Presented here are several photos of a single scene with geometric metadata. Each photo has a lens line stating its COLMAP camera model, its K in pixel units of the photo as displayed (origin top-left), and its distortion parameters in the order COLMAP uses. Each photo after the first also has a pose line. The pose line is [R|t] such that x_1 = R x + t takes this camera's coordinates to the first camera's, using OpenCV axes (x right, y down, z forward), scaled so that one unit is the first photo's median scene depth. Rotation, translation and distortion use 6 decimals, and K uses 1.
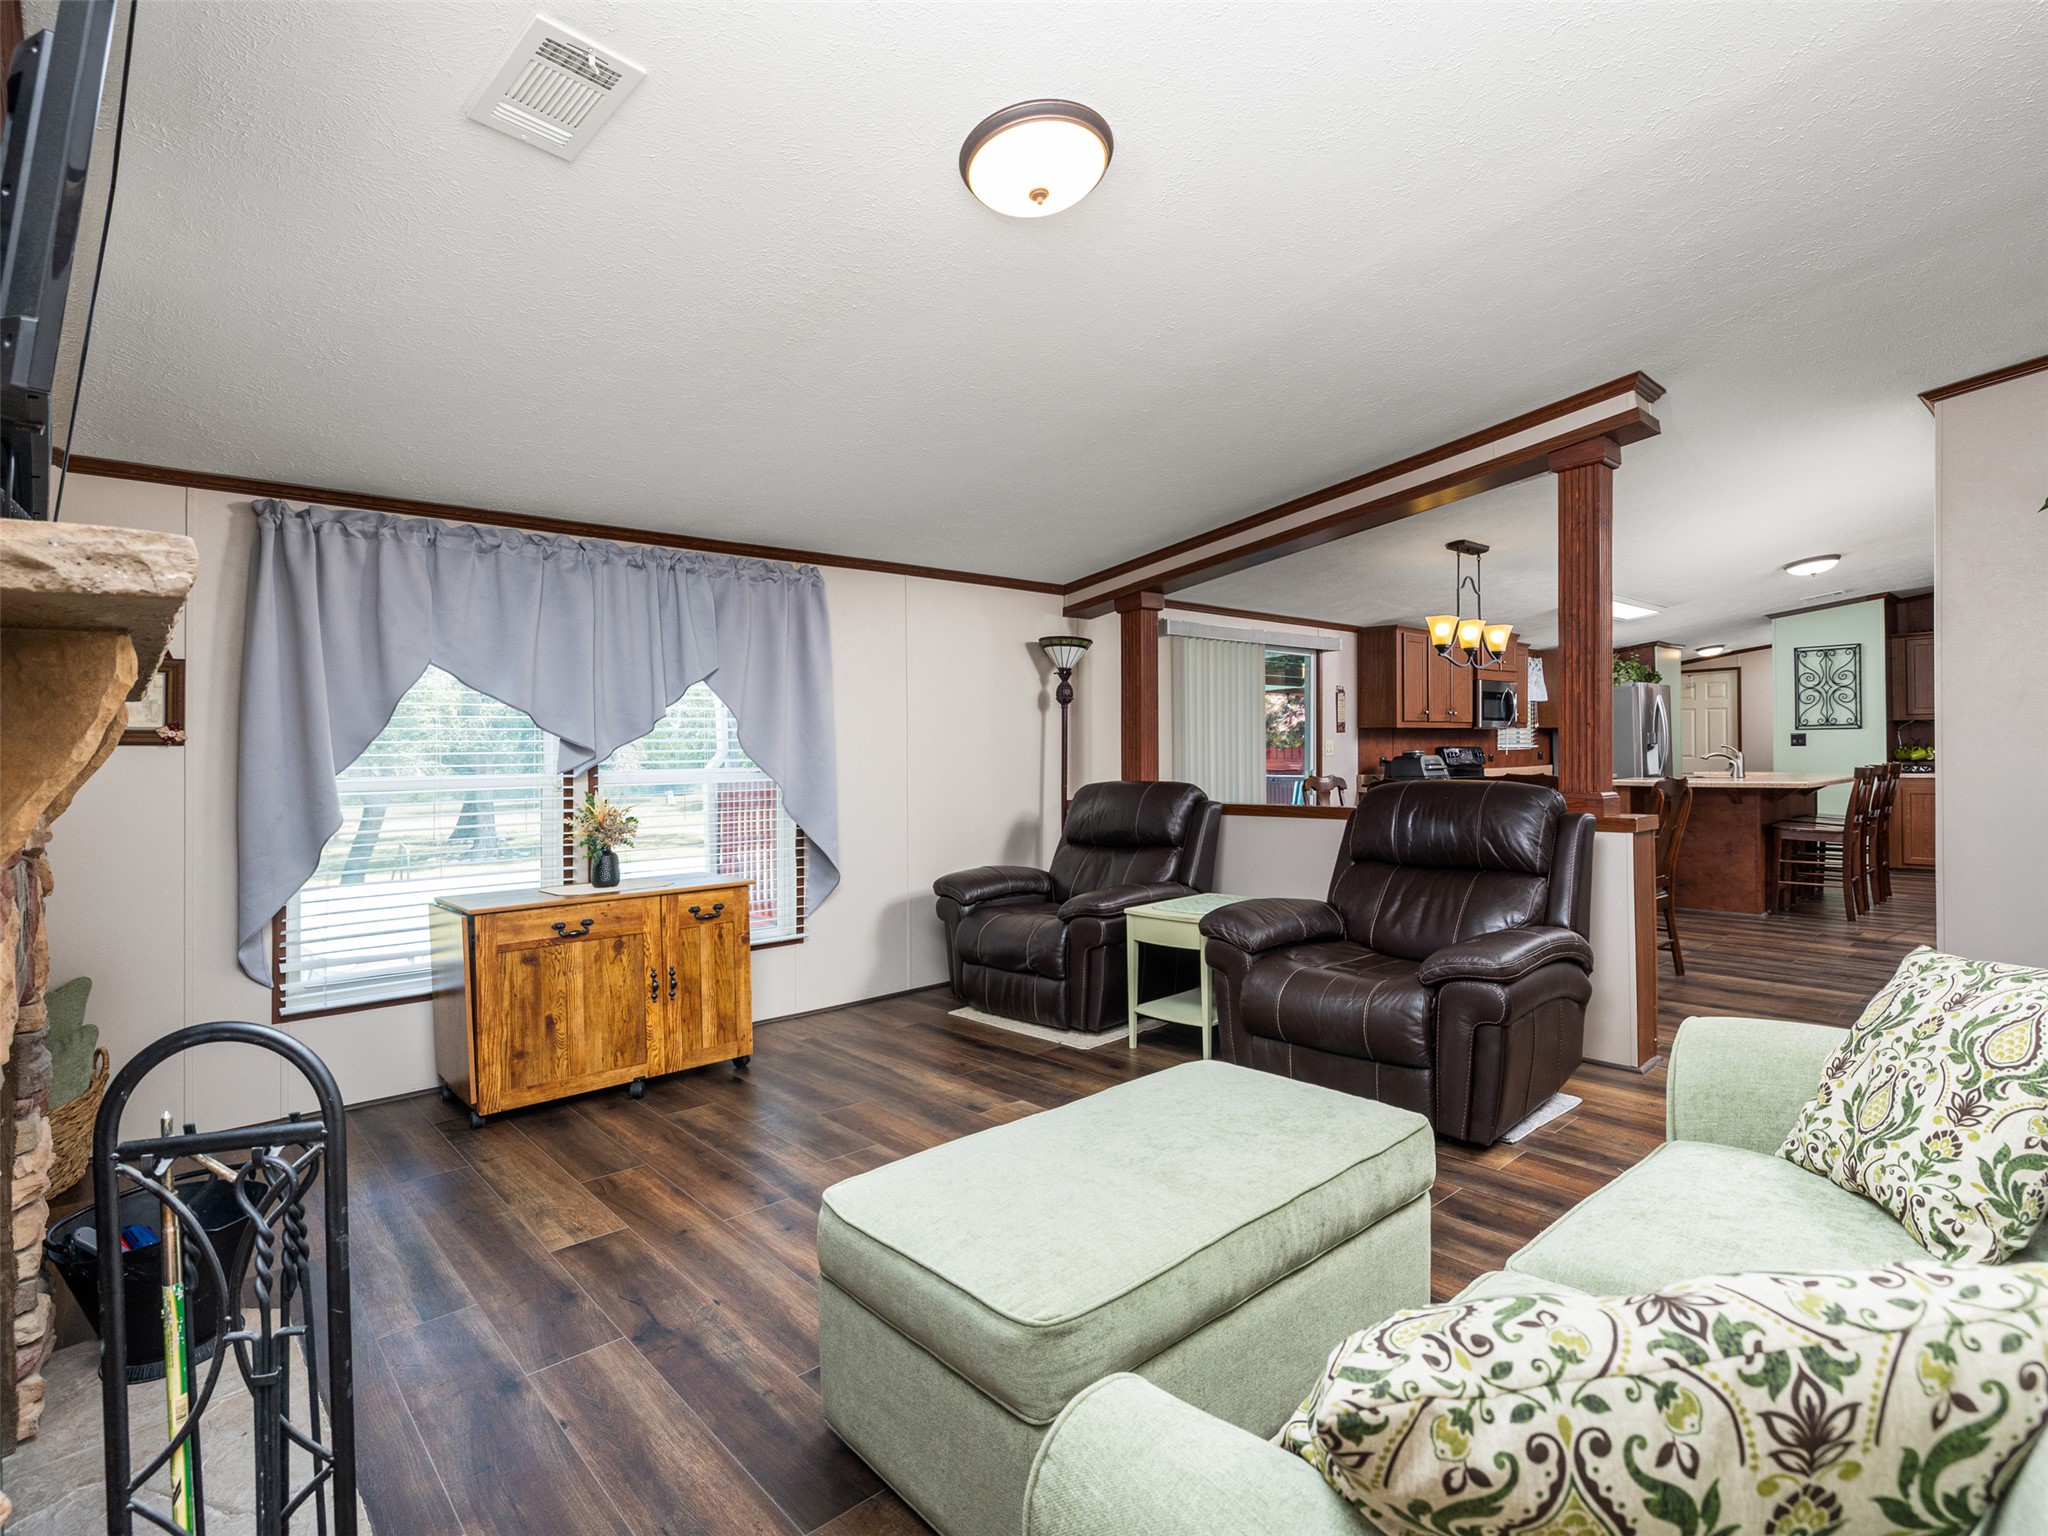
lens RADIAL K [[1036.5, 0, 1015.2], [0, 1036.5, 763.6], [0, 0, 1]] dist [-0.003709, -0.000176]
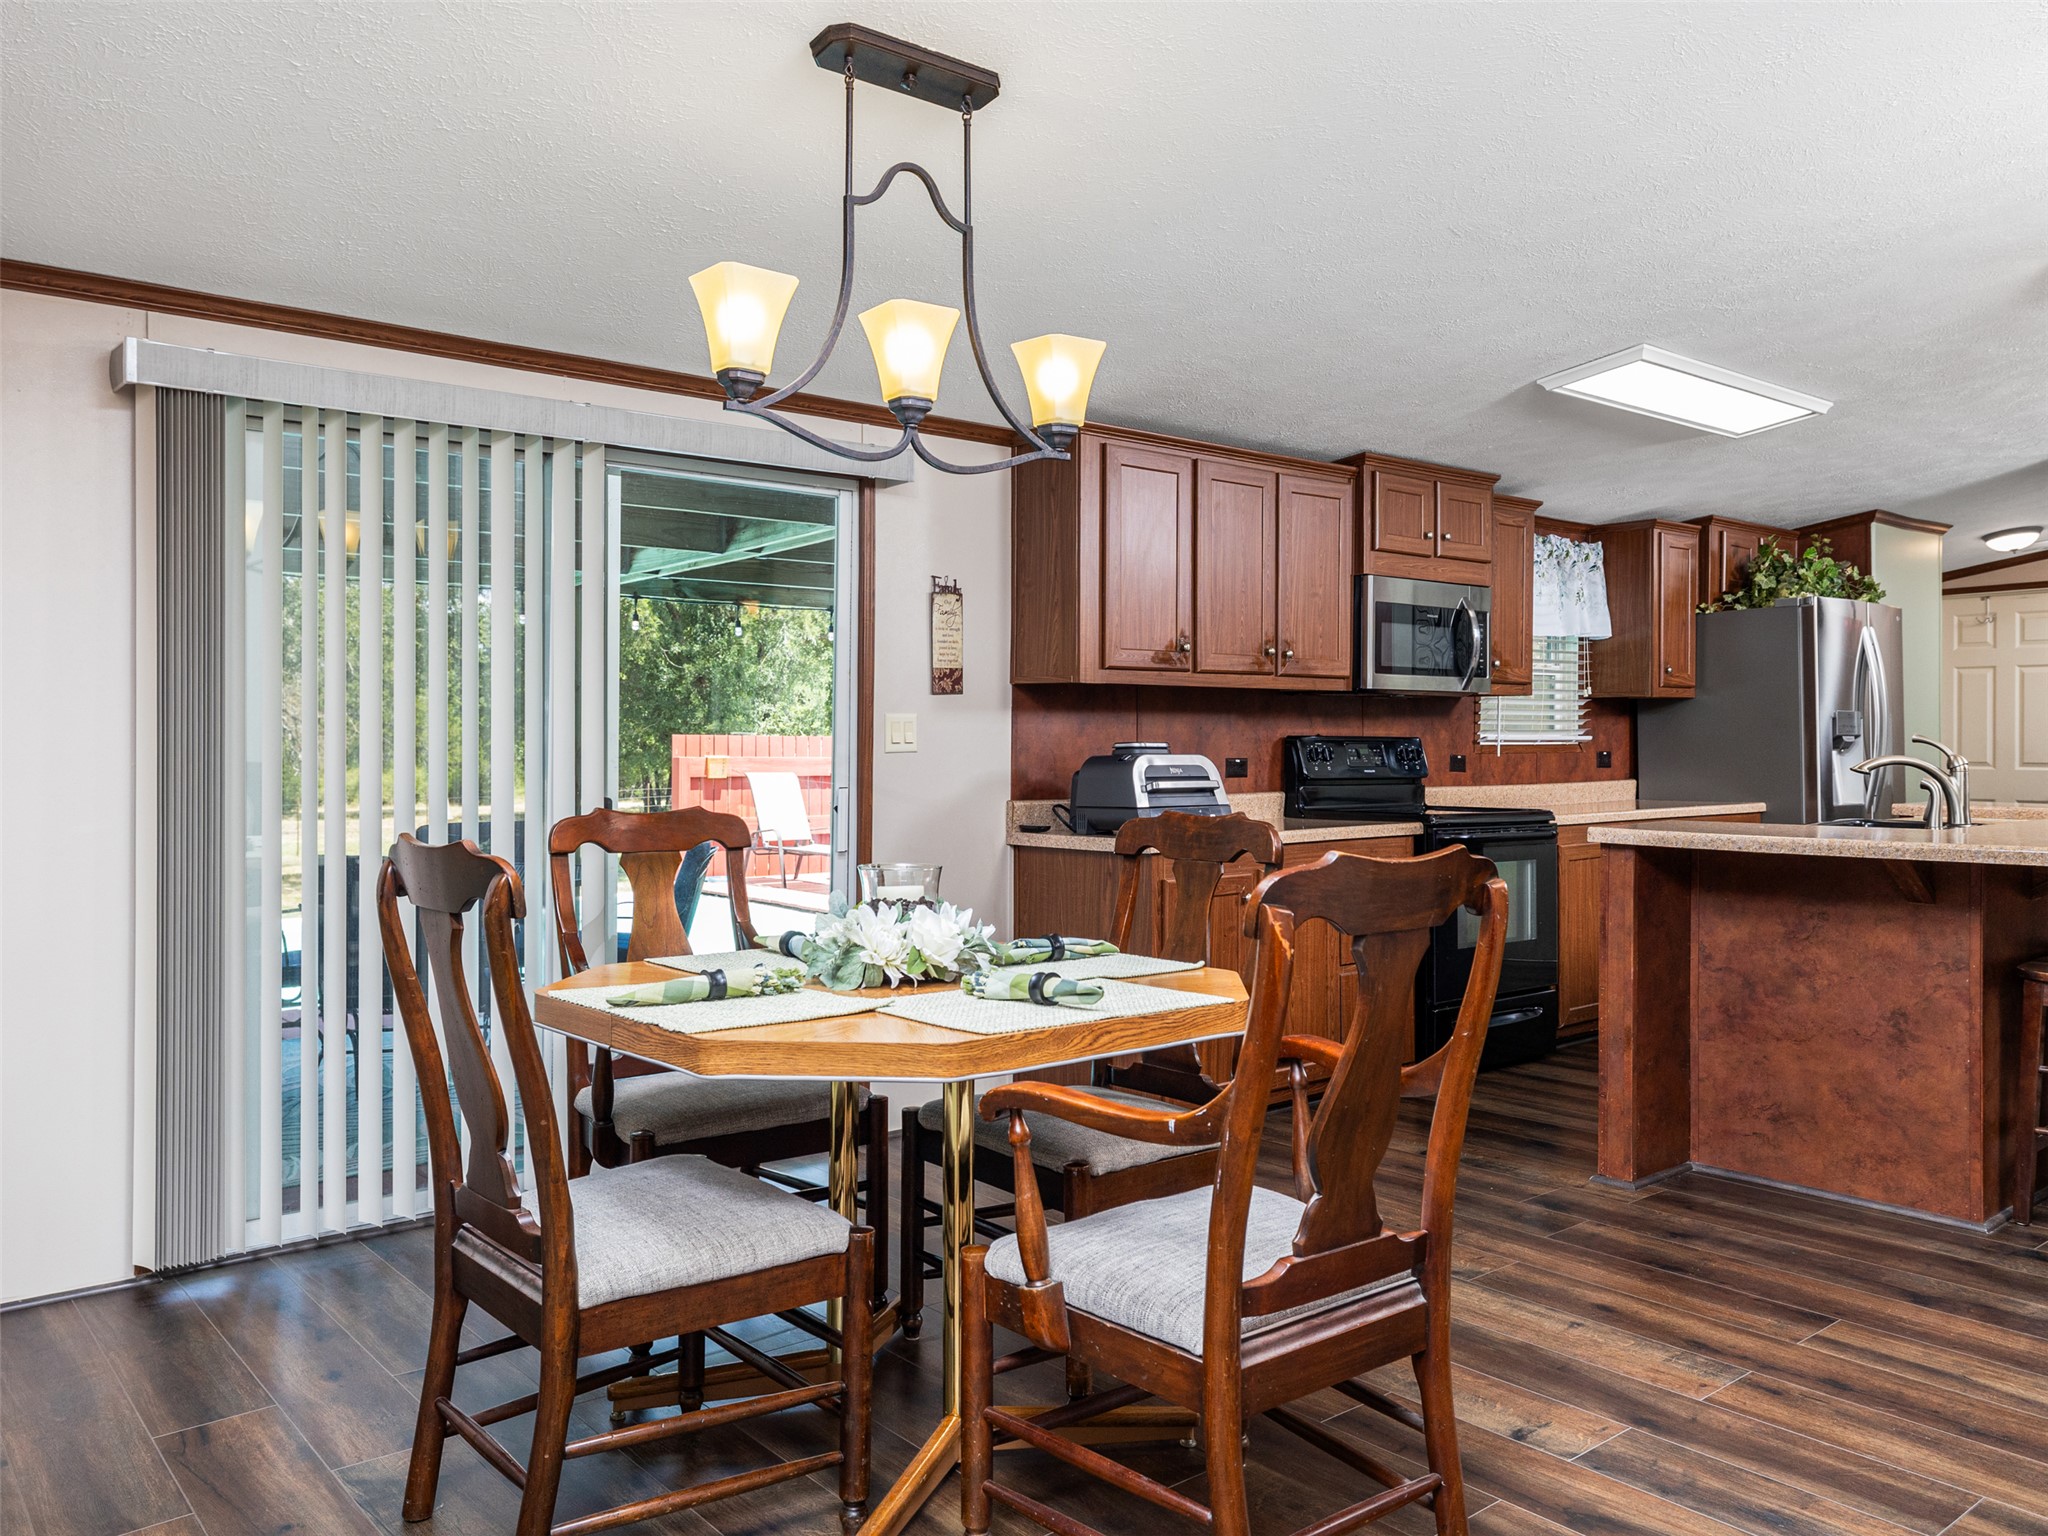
lens RADIAL K [[1545.4, 0, 1024.9], [0, 1545.4, 756.6], [0, 0, 1]] dist [-0.000963, 0.009099]
pose [[0.999152, 0.013072, -0.039041, 0.313249], [-0.013166, 0.999911, -0.002148, -0.004379], [0.039009, 0.002660, 0.999235, 0.349537]]
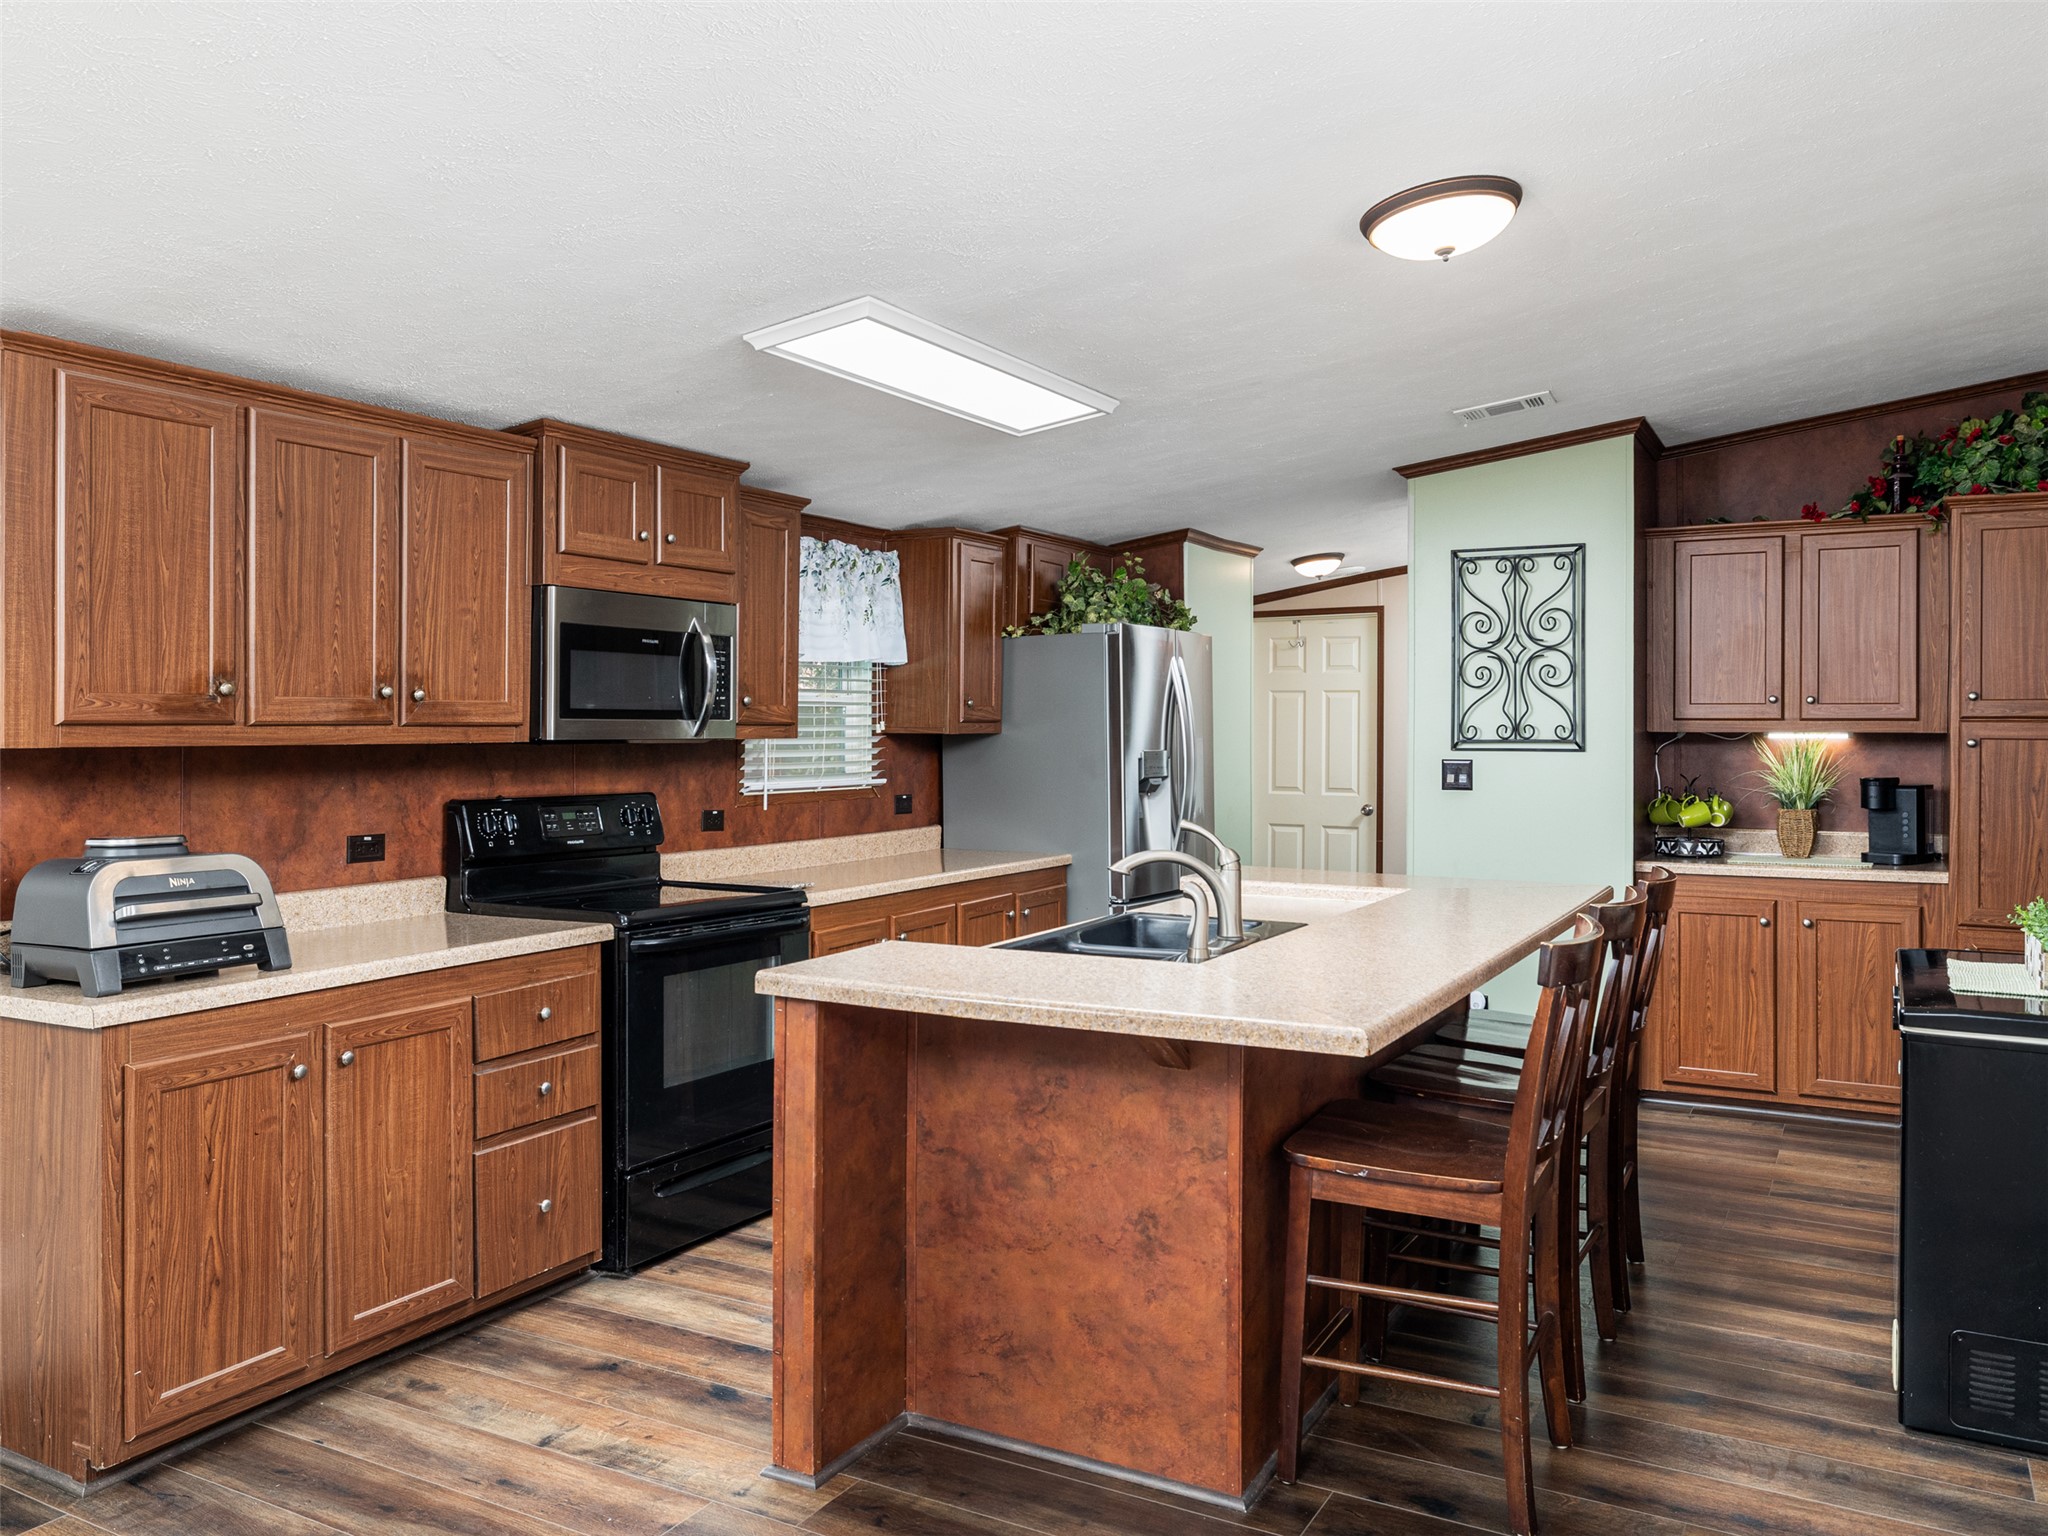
lens RADIAL K [[1535.9, 0, 1027.1], [0, 1535.9, 761.3], [0, 0, 1]] dist [0.000837, -0.000400]
pose [[0.946339, 0.008029, 0.323076, 0.407420], [-0.010935, 0.999914, 0.007180, -0.031586], [-0.322991, -0.010327, 0.946346, 0.488432]]
